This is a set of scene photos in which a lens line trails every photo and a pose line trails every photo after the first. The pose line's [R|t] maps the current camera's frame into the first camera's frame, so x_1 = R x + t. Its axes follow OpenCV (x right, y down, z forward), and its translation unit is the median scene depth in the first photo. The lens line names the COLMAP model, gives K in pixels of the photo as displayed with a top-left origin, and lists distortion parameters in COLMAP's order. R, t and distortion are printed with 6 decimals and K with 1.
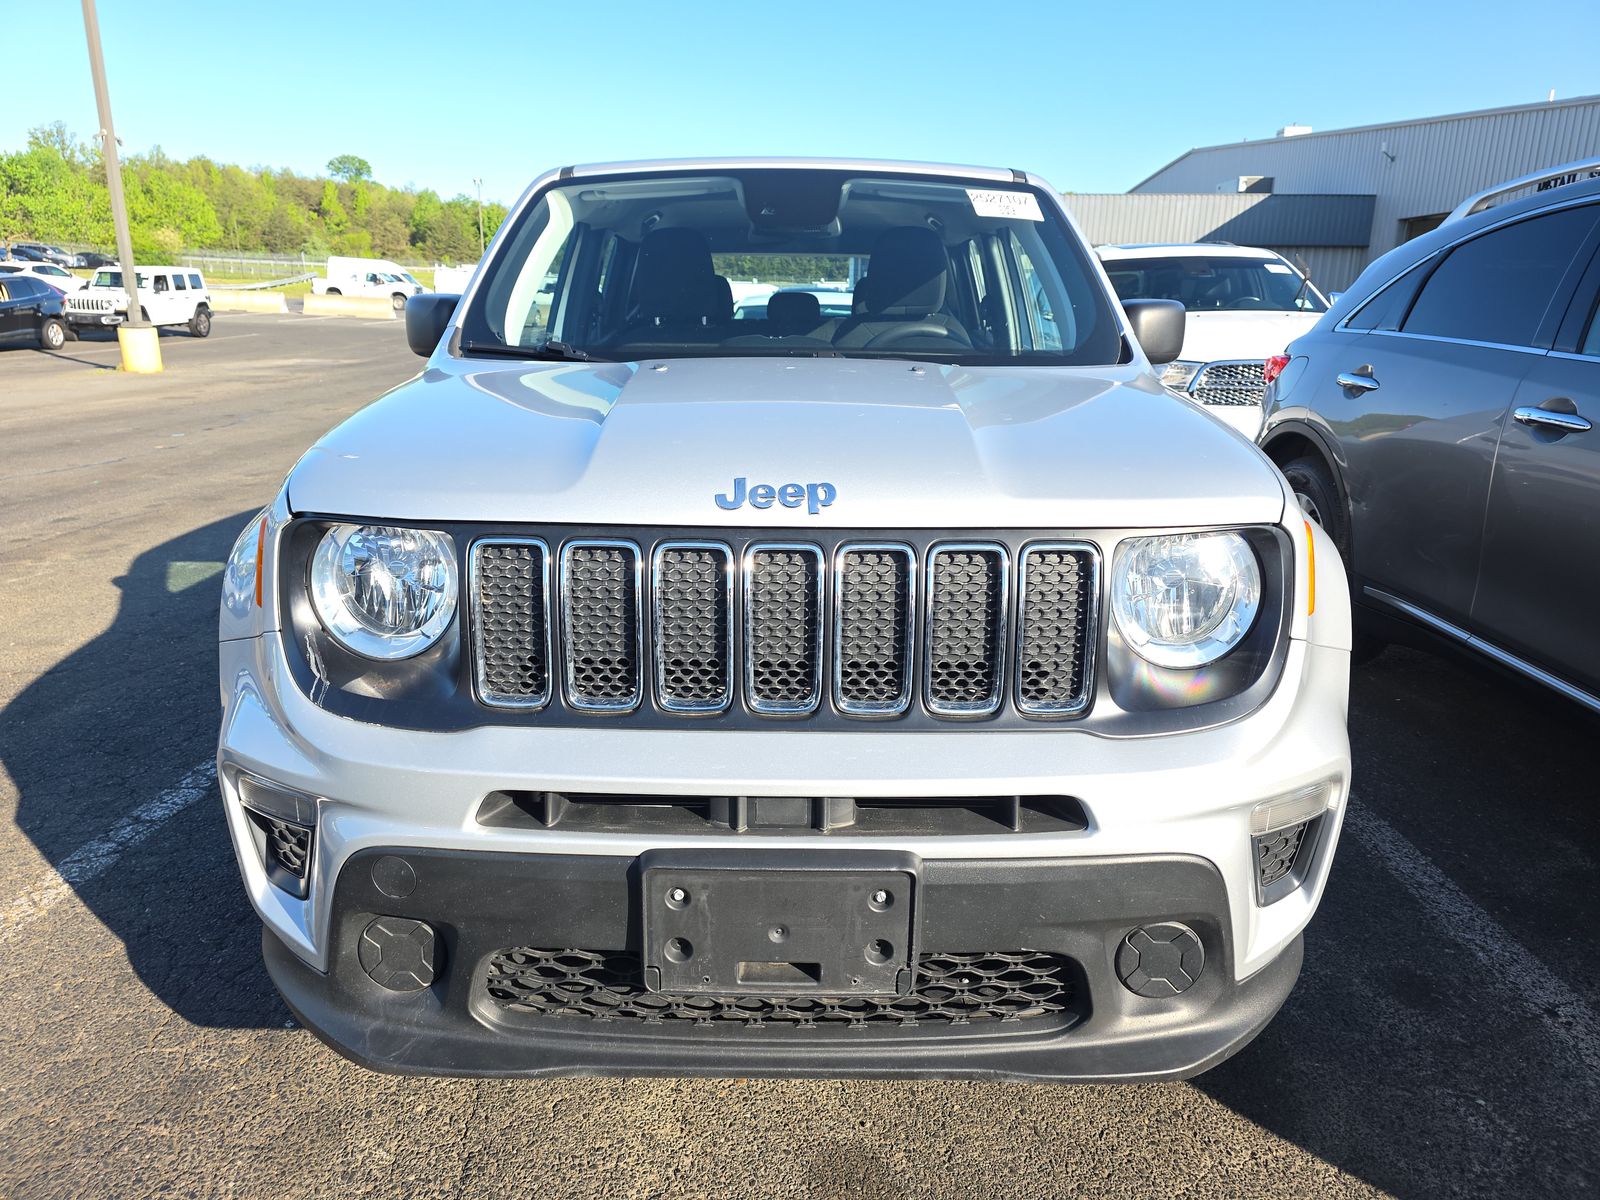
lens RADIAL K [[1126.4, 0, 800.0], [0, 1126.4, 600.0], [0, 0, 1]] dist [-0.037917, -0.001187]
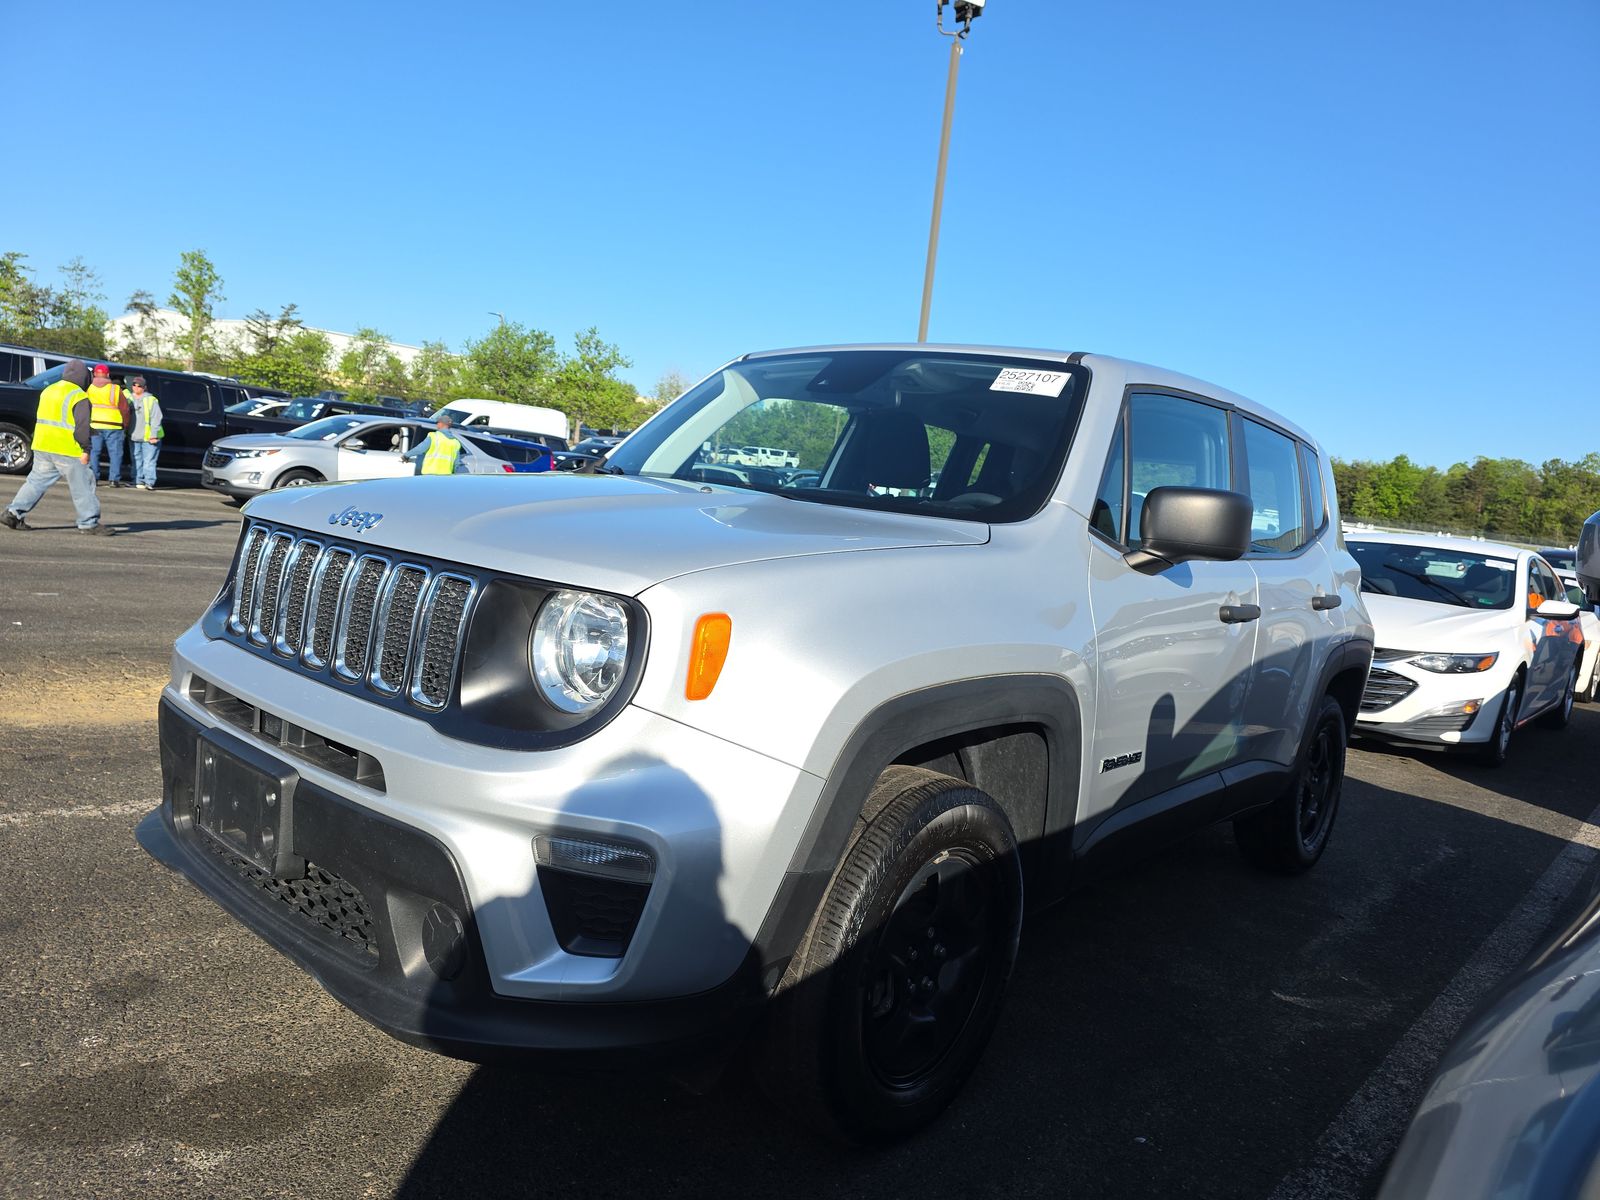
lens RADIAL K [[1126.4, 0, 800.0], [0, 1126.4, 600.0], [0, 0, 1]] dist [-0.037917, -0.001187]
pose [[0.762285, 0.131393, -0.633764, 1.140776], [-0.261318, 0.958301, -0.115634, 0.019709], [0.592144, 0.253760, 0.764834, 0.227535]]
